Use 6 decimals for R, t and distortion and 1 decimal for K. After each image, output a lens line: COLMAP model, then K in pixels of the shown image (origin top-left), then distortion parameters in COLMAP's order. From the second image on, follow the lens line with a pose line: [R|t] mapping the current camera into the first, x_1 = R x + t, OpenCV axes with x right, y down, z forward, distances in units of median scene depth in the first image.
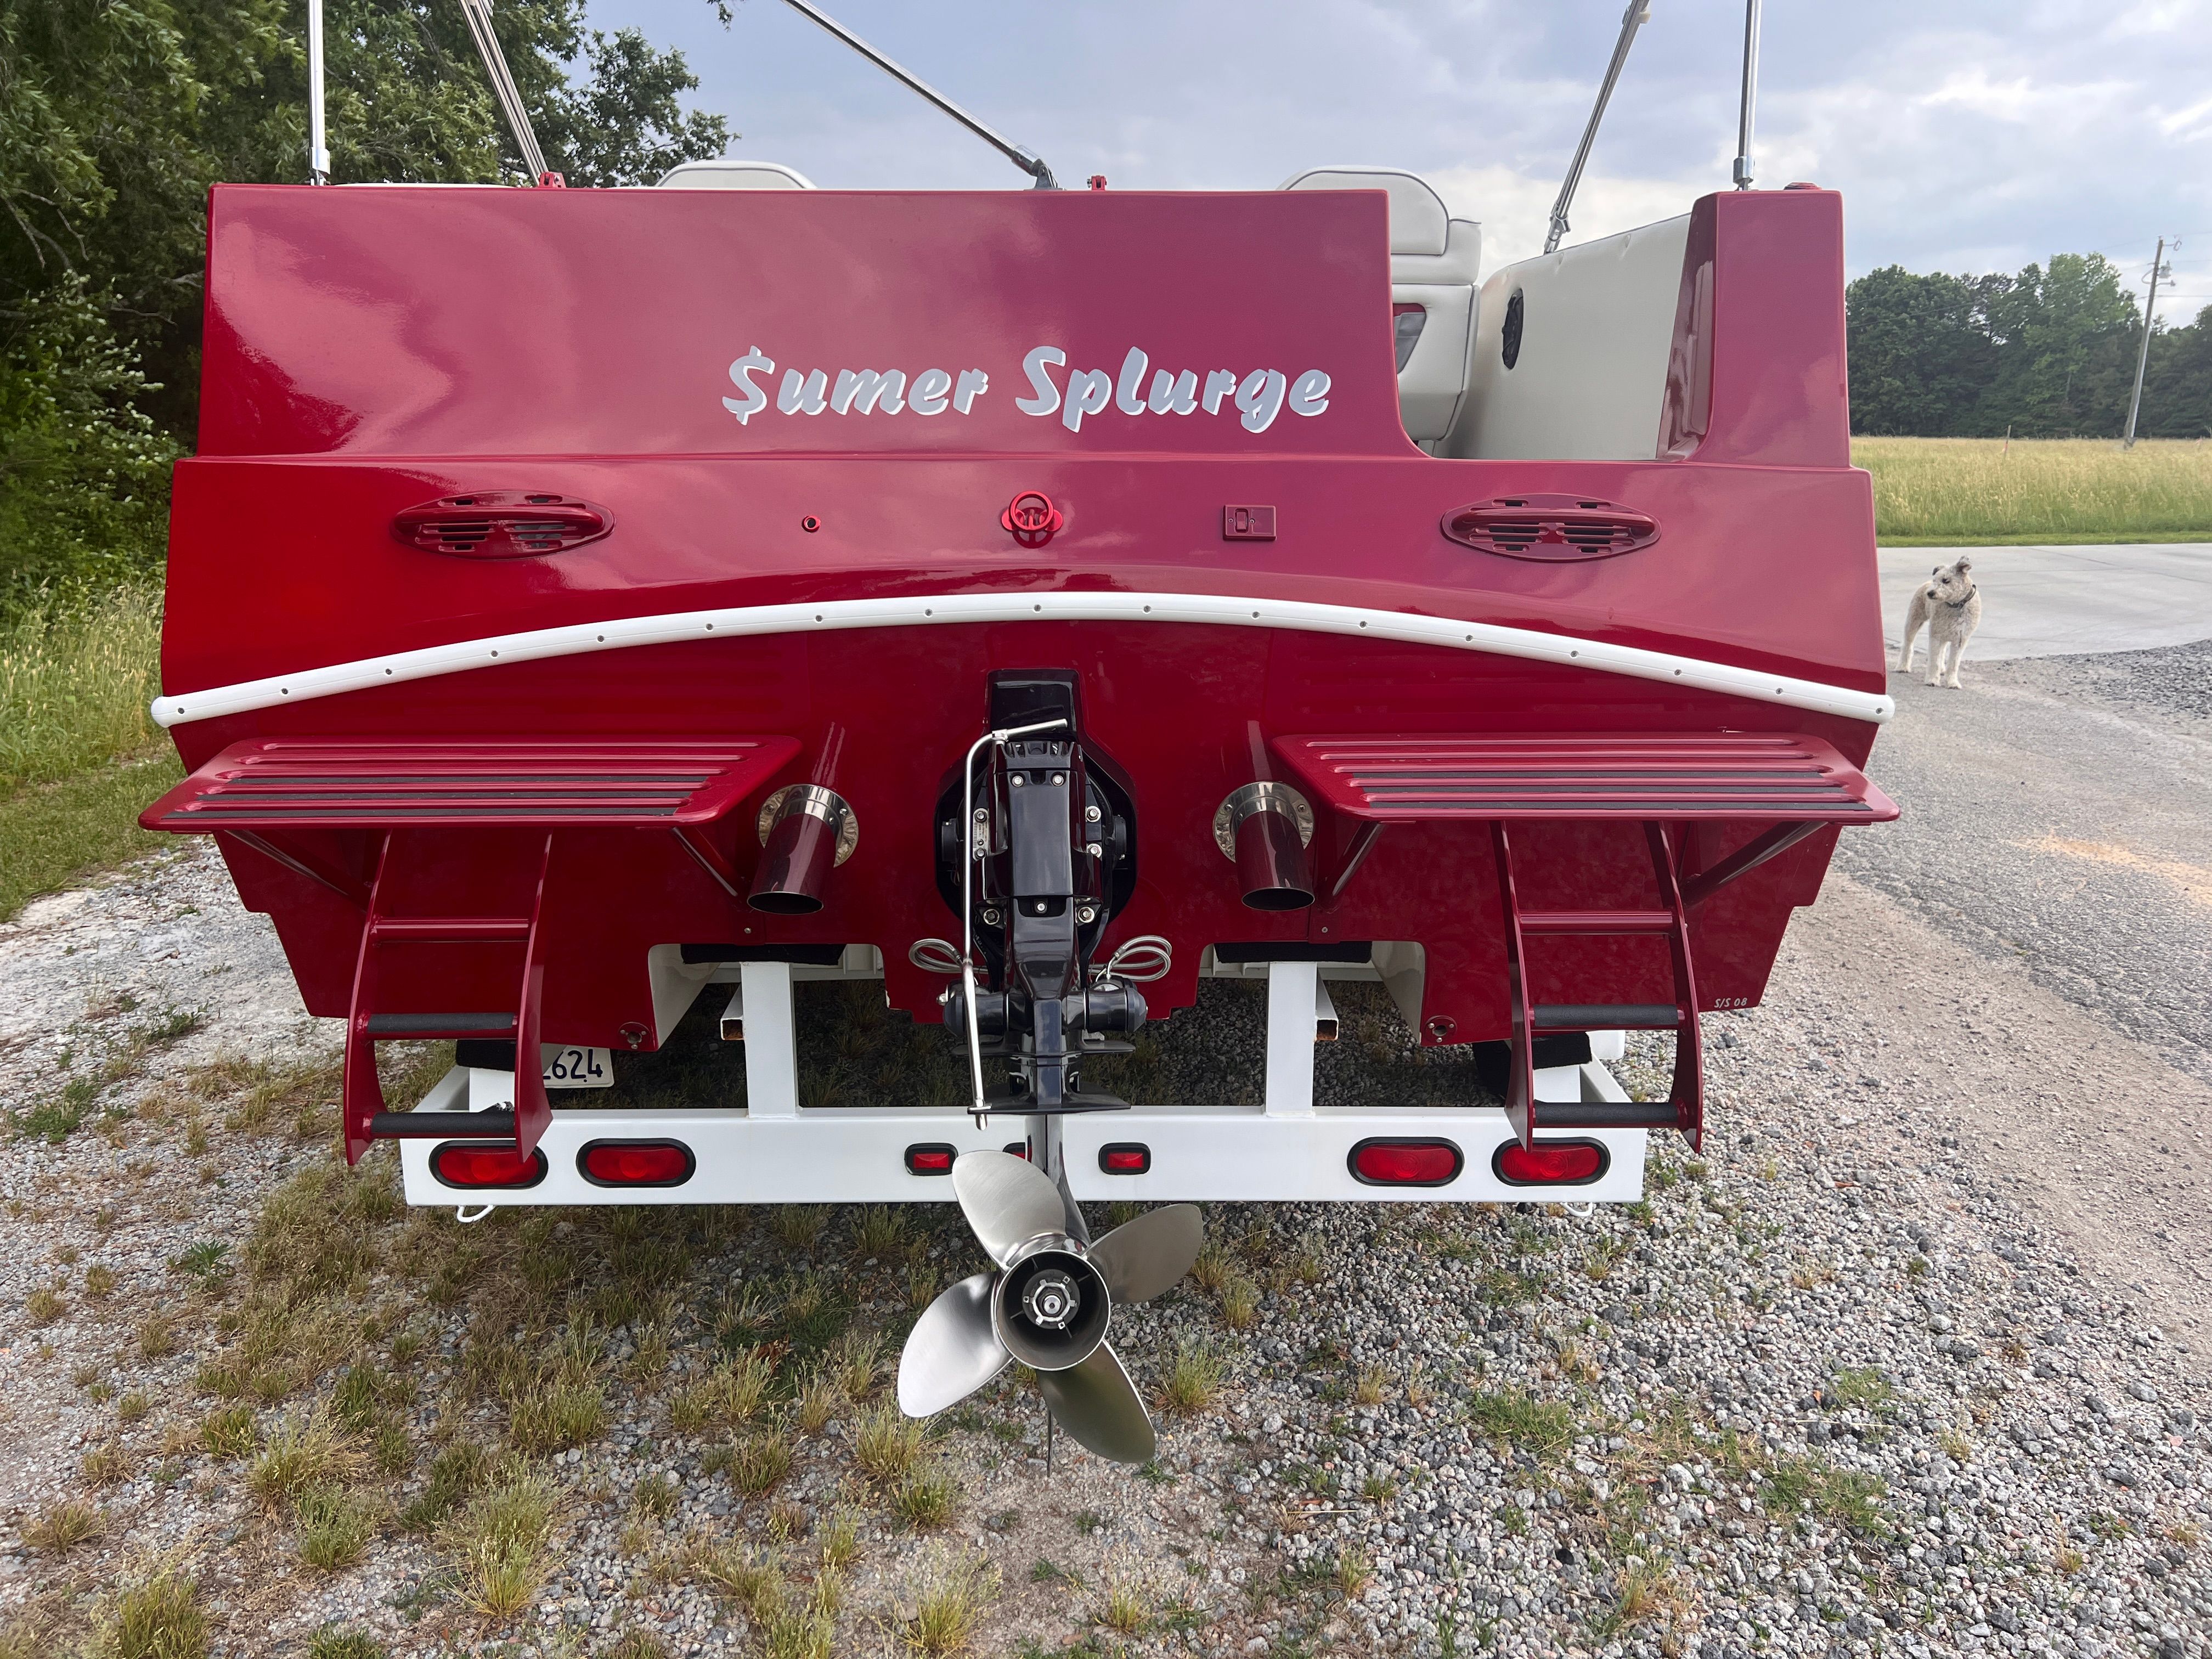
lens RADIAL K [[1641.9, 0, 1106.0], [0, 1641.9, 829.5], [0, 0, 1]] dist [0.042527, -0.045712]
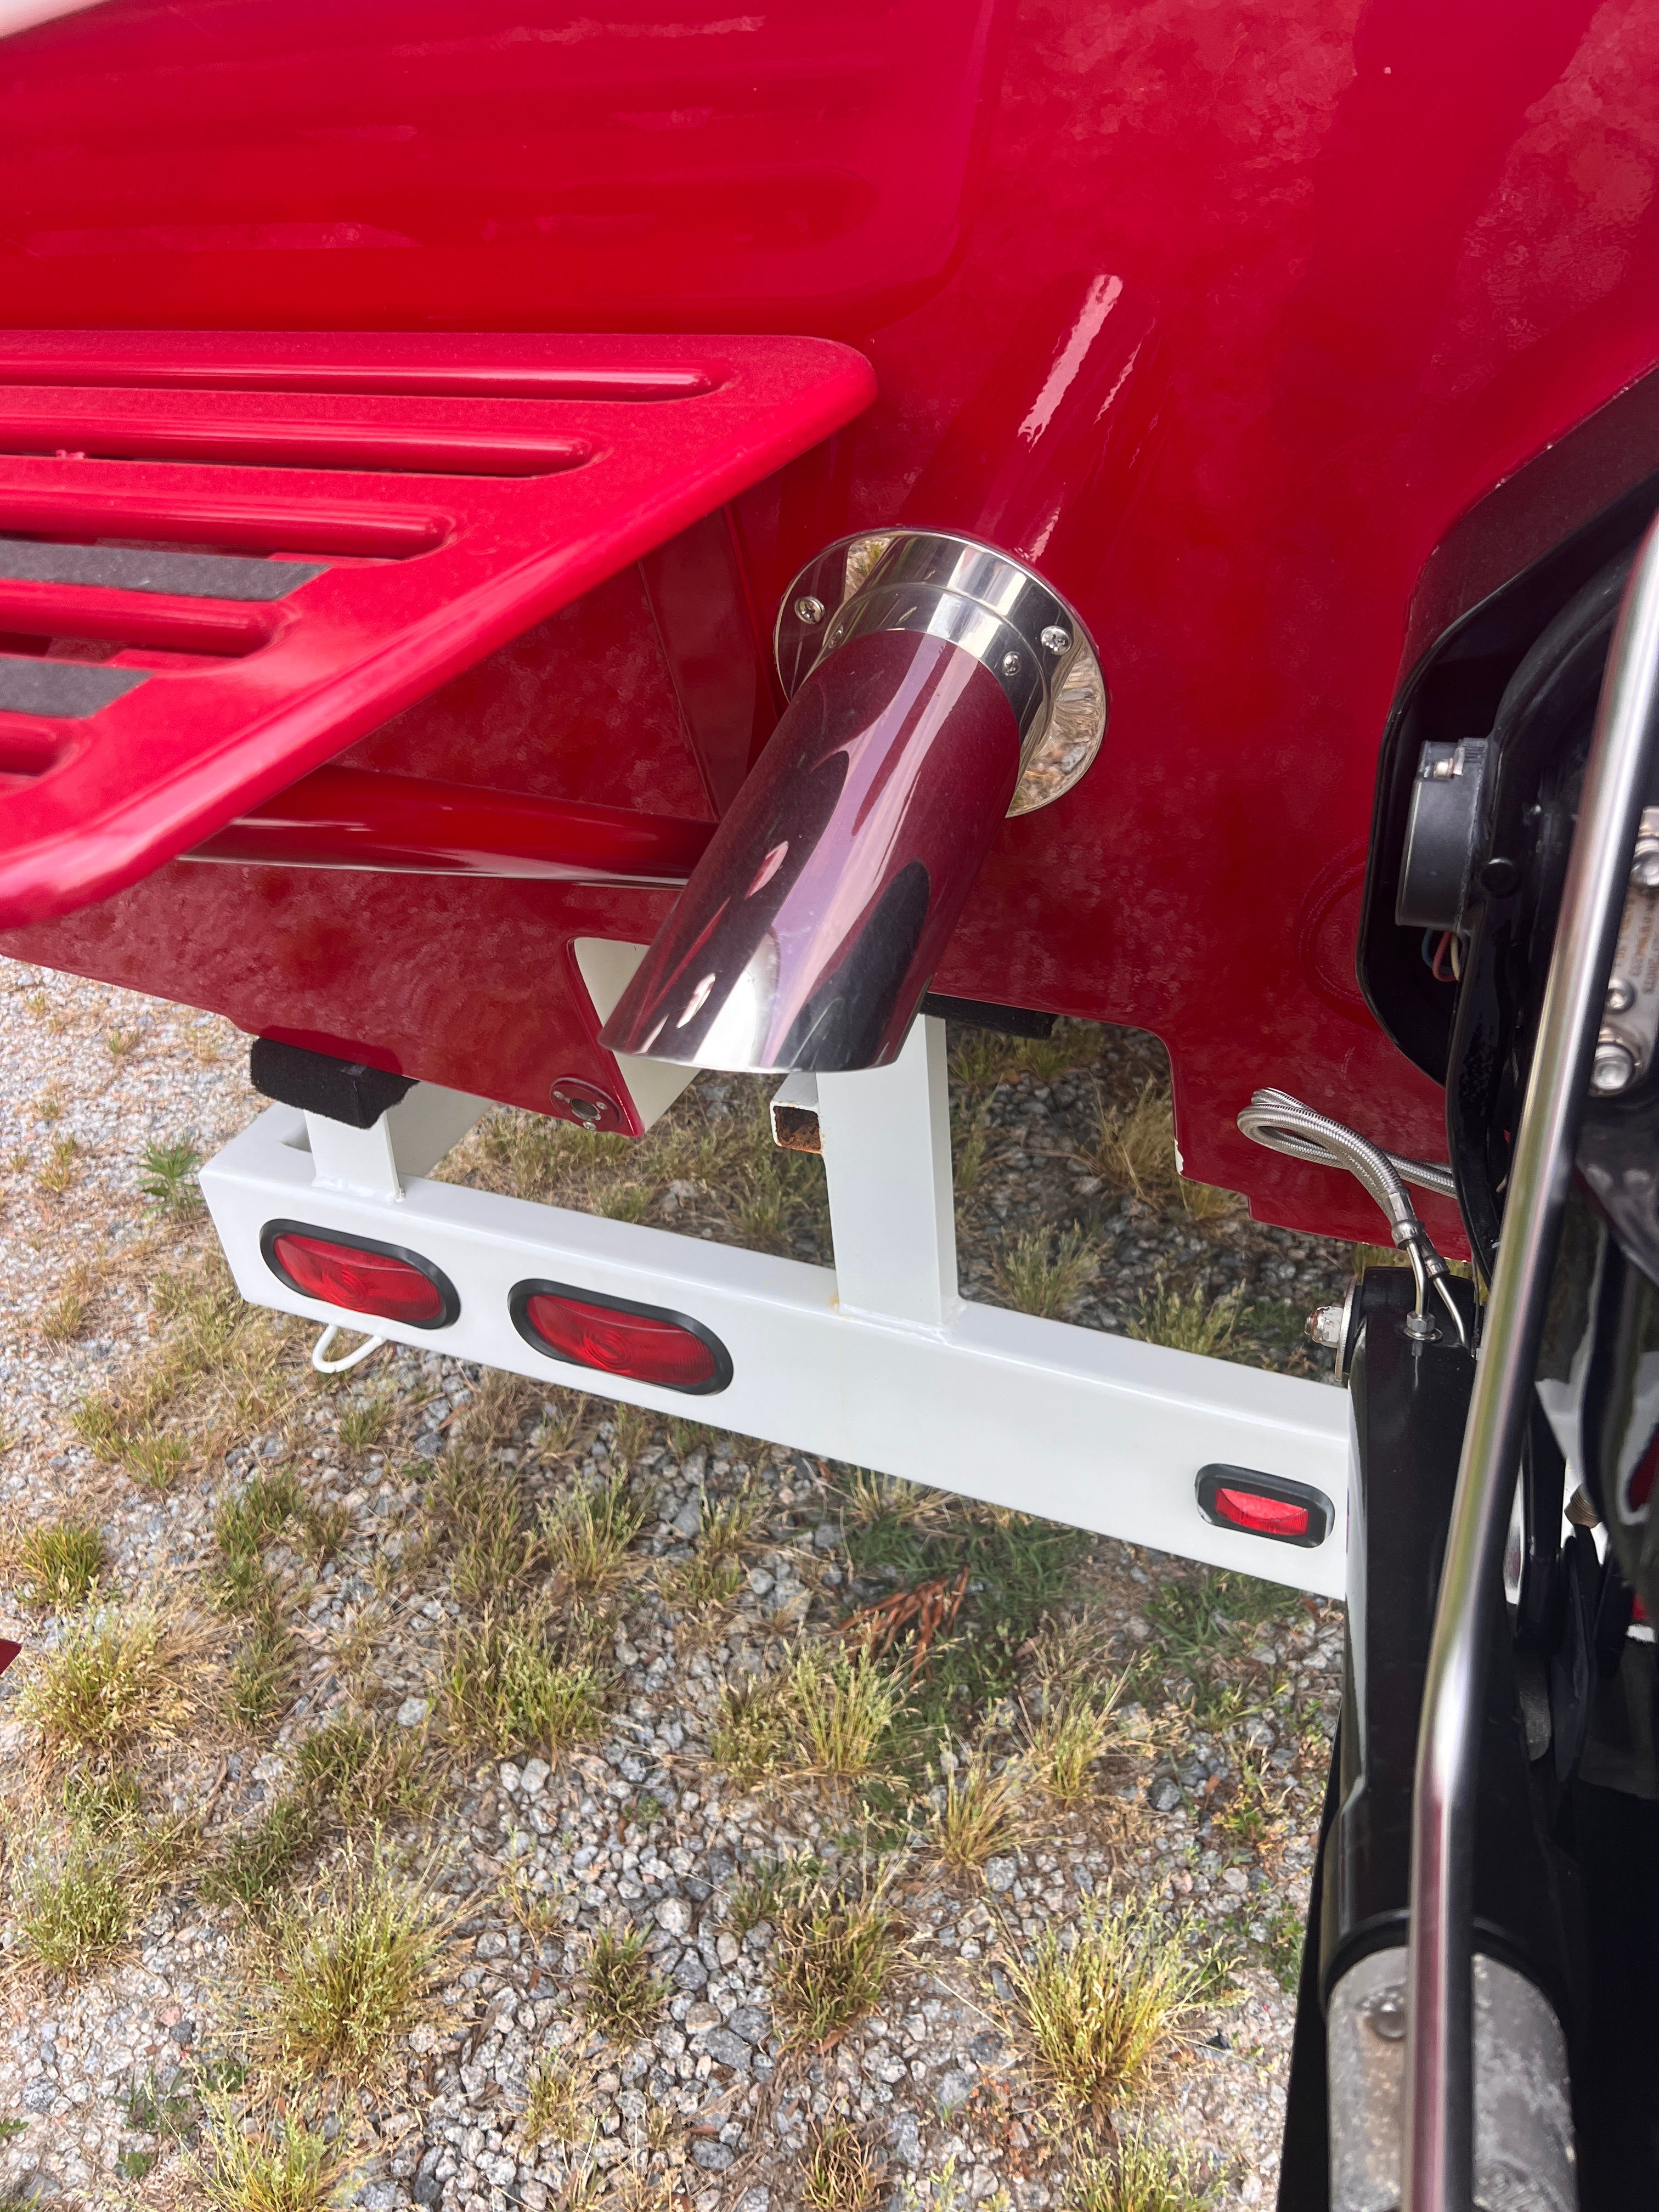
lens RADIAL K [[1641.9, 0, 844.3], [0, 1641.9, 1057.2], [0, 0, 1]] dist [0.042527, -0.045712]
pose [[0.914724, 0.170783, -0.366215, -0.077068], [-0.023860, 0.927541, 0.372959, -0.048874], [0.403375, -0.332417, 0.852519, 0.720216]]
